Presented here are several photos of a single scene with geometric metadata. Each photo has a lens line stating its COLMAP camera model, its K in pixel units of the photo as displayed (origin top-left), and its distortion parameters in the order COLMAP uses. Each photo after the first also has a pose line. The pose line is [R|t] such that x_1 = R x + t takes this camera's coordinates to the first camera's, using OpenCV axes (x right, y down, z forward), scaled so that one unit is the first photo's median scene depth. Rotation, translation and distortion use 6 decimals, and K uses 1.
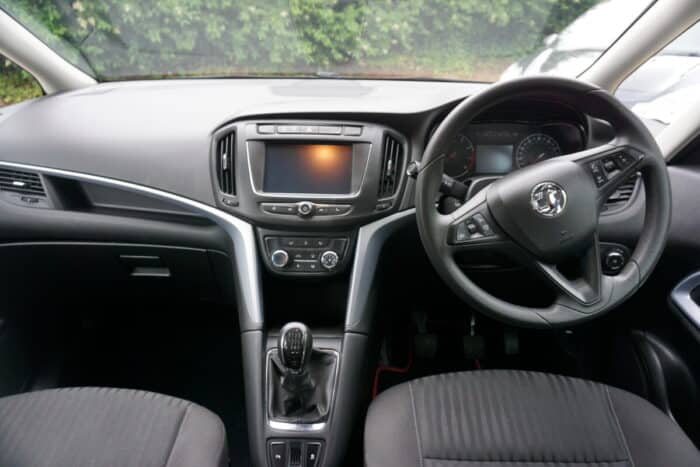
lens RADIAL K [[472.7, 0, 351.5], [0, 472.7, 237.7], [0, 0, 1]] dist [-0.031261, 0.029572]
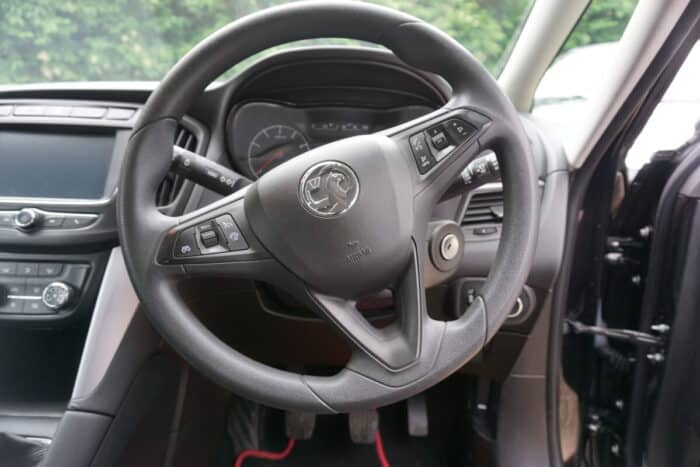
lens RADIAL K [[472.7, 0, 348.3], [0, 472.7, 234.9], [0, 0, 1]] dist [-0.031261, 0.029572]
pose [[0.999950, 0.009442, 0.003174, 0.359724], [-0.008939, 0.991179, -0.132227, 0.045733], [-0.004395, 0.132192, 0.991214, 0.336447]]
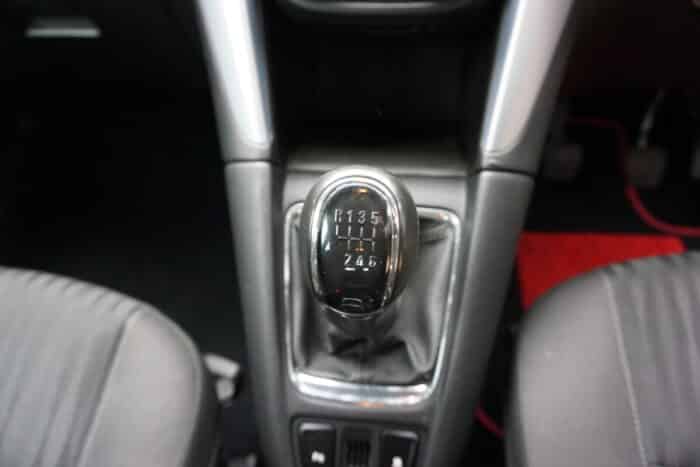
lens RADIAL K [[472.7, 0, 349.6], [0, 472.7, 229.7], [0, 0, 1]] dist [-0.031261, 0.029572]
pose [[0.993900, 0.031632, -0.105650, -0.077871], [0.015013, 0.910260, 0.413764, 0.083660], [0.109257, -0.412826, 0.904233, 0.617420]]
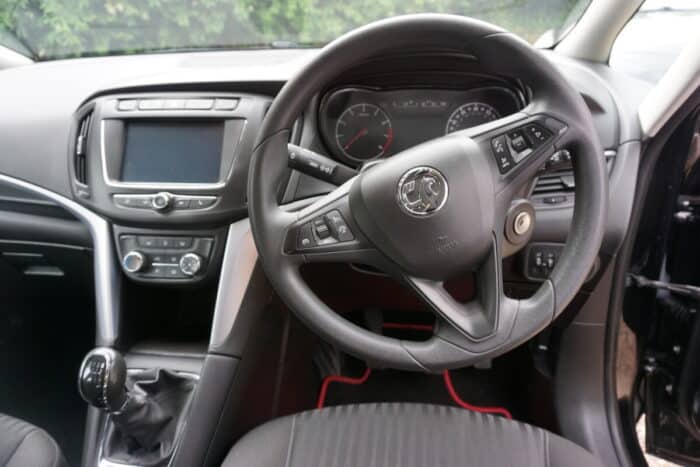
lens RADIAL K [[472.7, 0, 349.5], [0, 472.7, 235.1], [0, 0, 1]] dist [-0.031261, 0.029572]
pose [[0.993554, 0.007370, -0.113118, 0.317980], [-0.003807, 0.999491, 0.031684, -0.030512], [0.113294, -0.031049, 0.993076, 0.225853]]
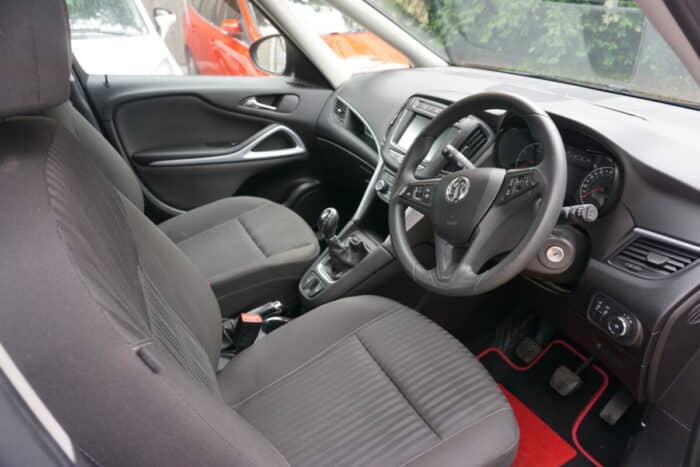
lens RADIAL K [[472.7, 0, 345.6], [0, 472.7, 229.7], [0, 0, 1]] dist [-0.031261, 0.029572]
pose [[0.469645, 0.394843, -0.789641, 1.065024], [-0.394971, 0.893885, 0.212056, -0.108803], [0.789577, 0.212294, 0.575760, 0.059092]]
